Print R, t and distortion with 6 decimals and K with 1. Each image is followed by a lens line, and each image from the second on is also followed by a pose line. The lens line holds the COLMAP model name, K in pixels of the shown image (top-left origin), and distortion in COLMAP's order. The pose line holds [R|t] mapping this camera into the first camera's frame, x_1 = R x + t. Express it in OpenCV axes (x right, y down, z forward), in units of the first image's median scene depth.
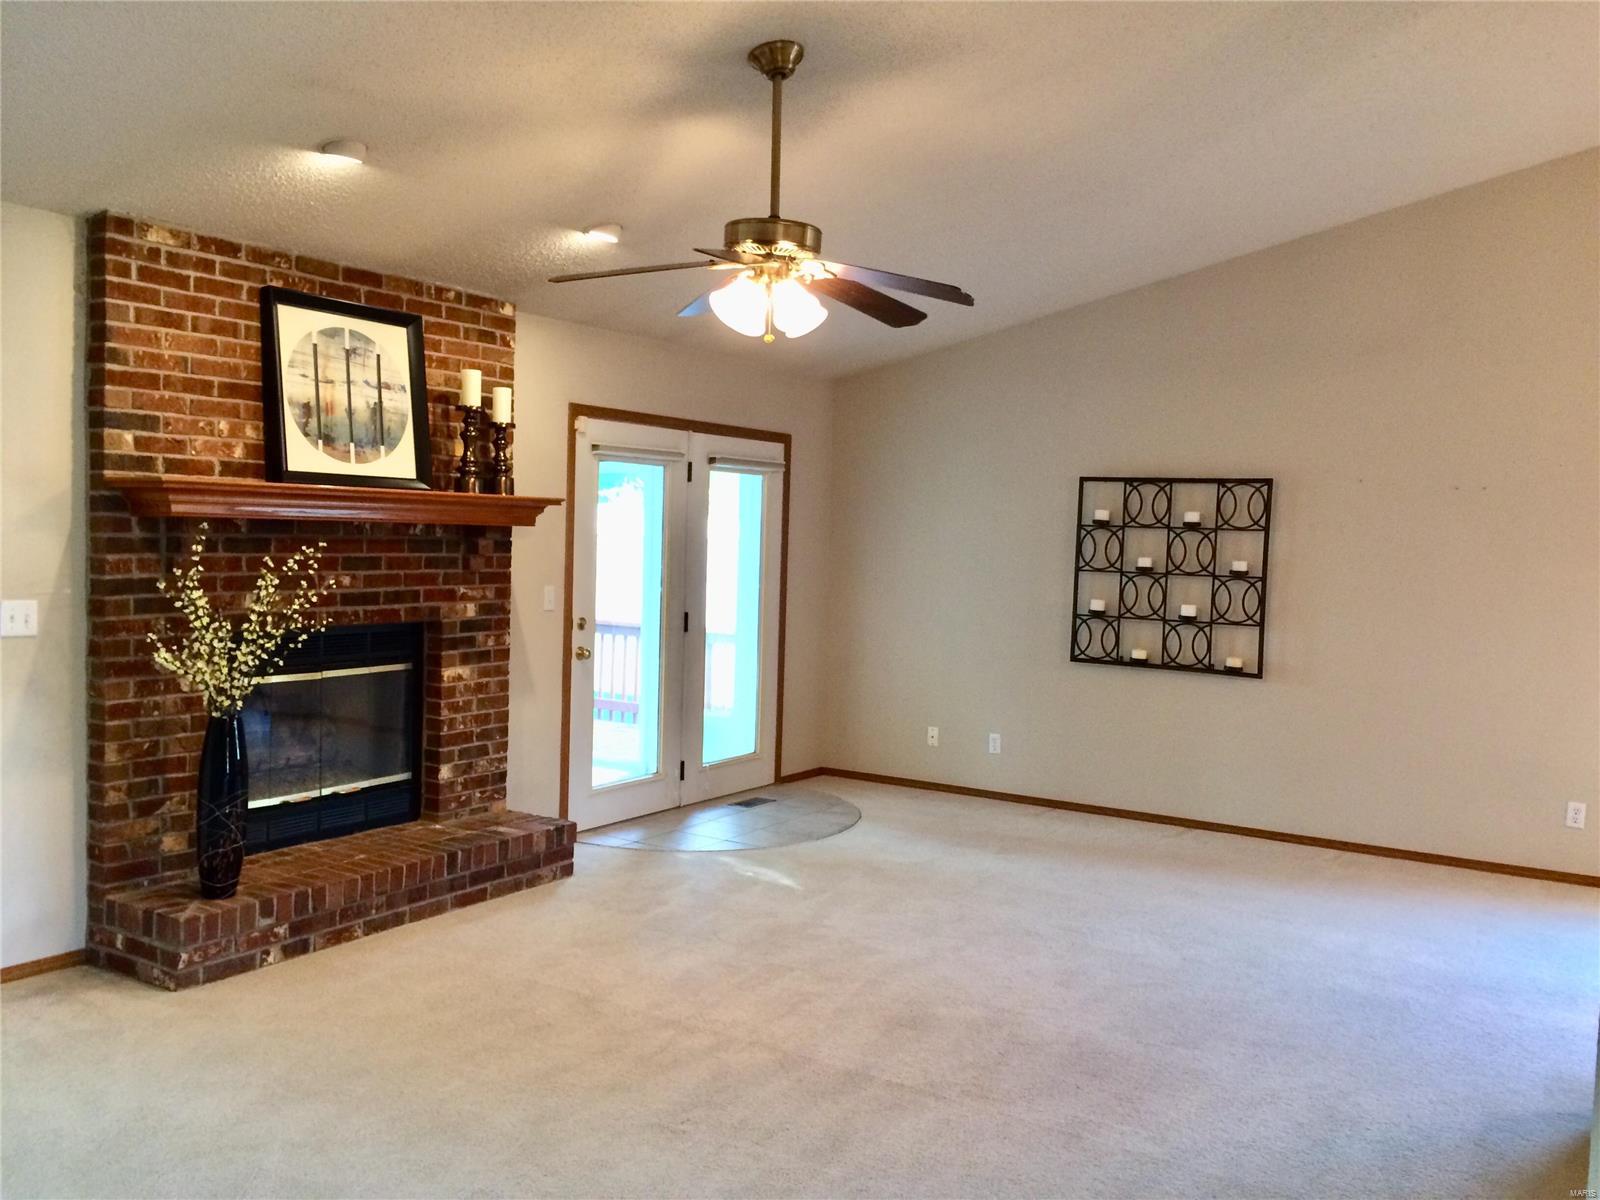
lens RADIAL K [[1348.5, 0, 780.9], [0, 1348.5, 600.7], [0, 0, 1]] dist [0.075572, -0.108480]
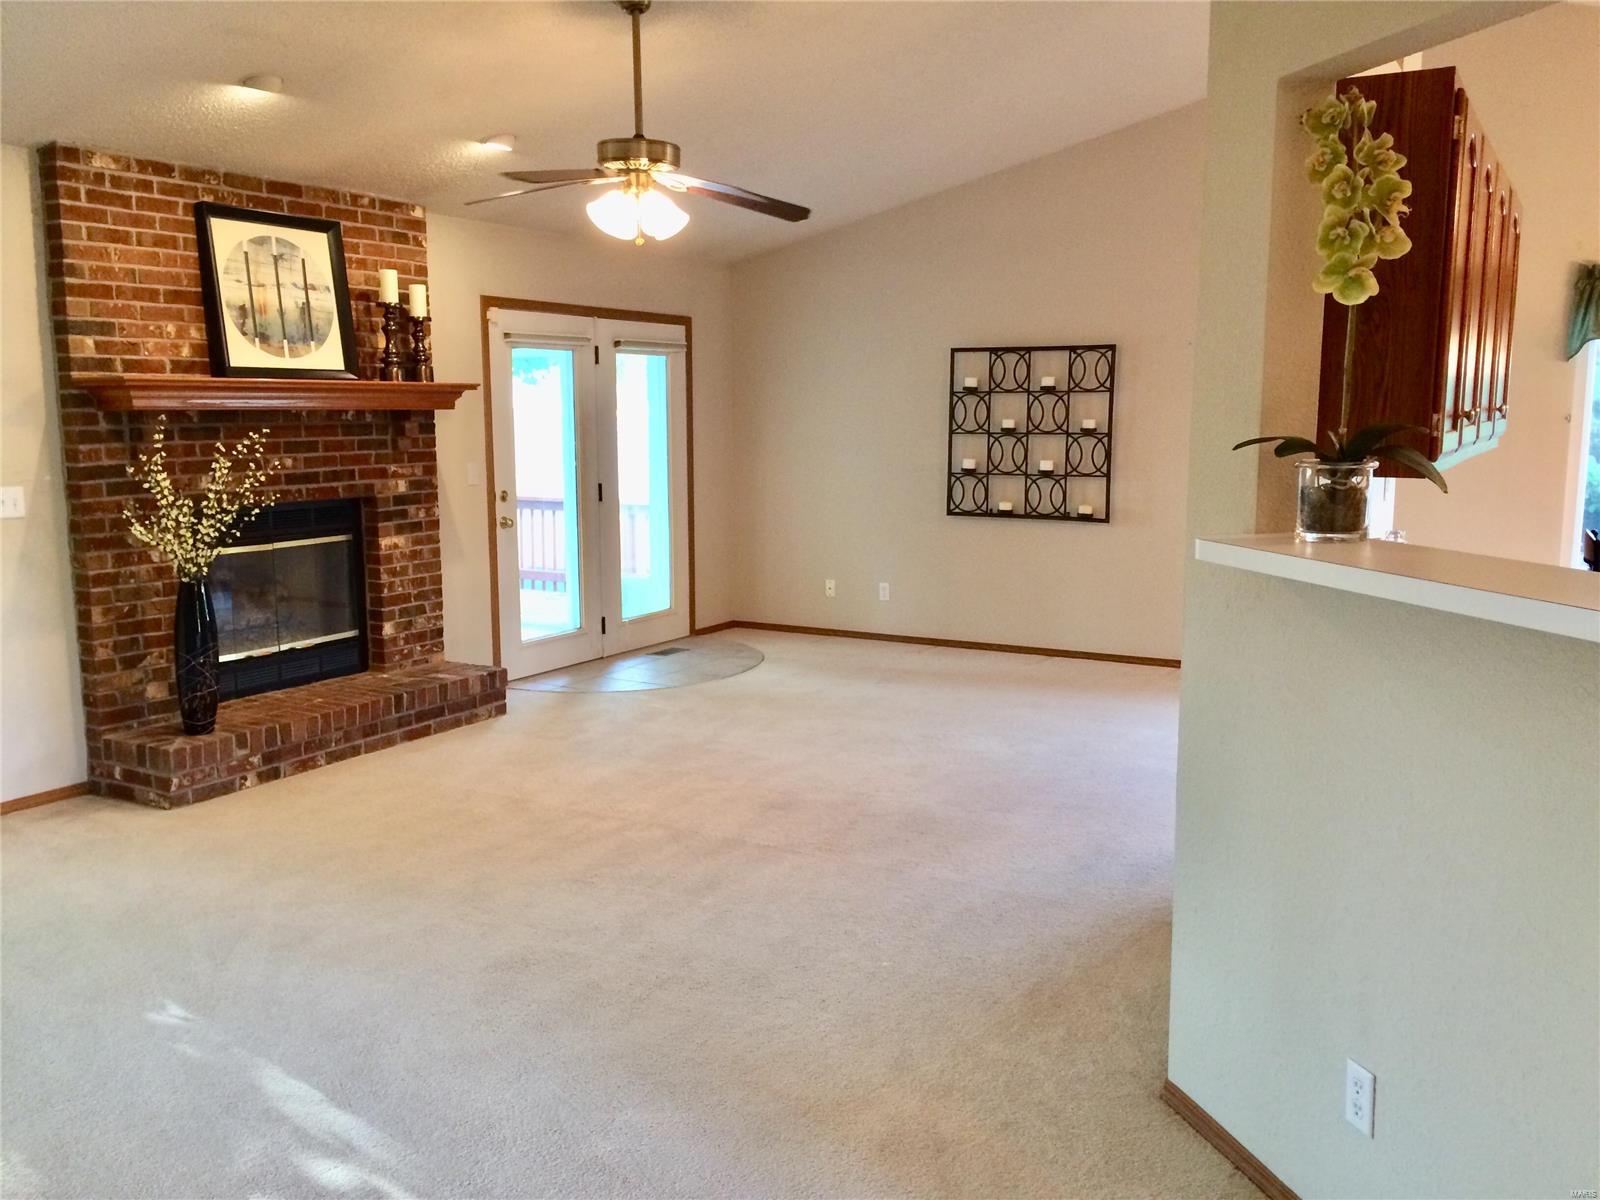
lens RADIAL K [[1348.5, 0, 780.9], [0, 1348.5, 600.7], [0, 0, 1]] dist [0.075572, -0.108480]
pose [[0.998510, -0.039367, 0.037791, 0.047008], [0.035756, 0.995127, 0.091888, 0.011220], [-0.041225, -0.090399, 0.995052, -0.172141]]
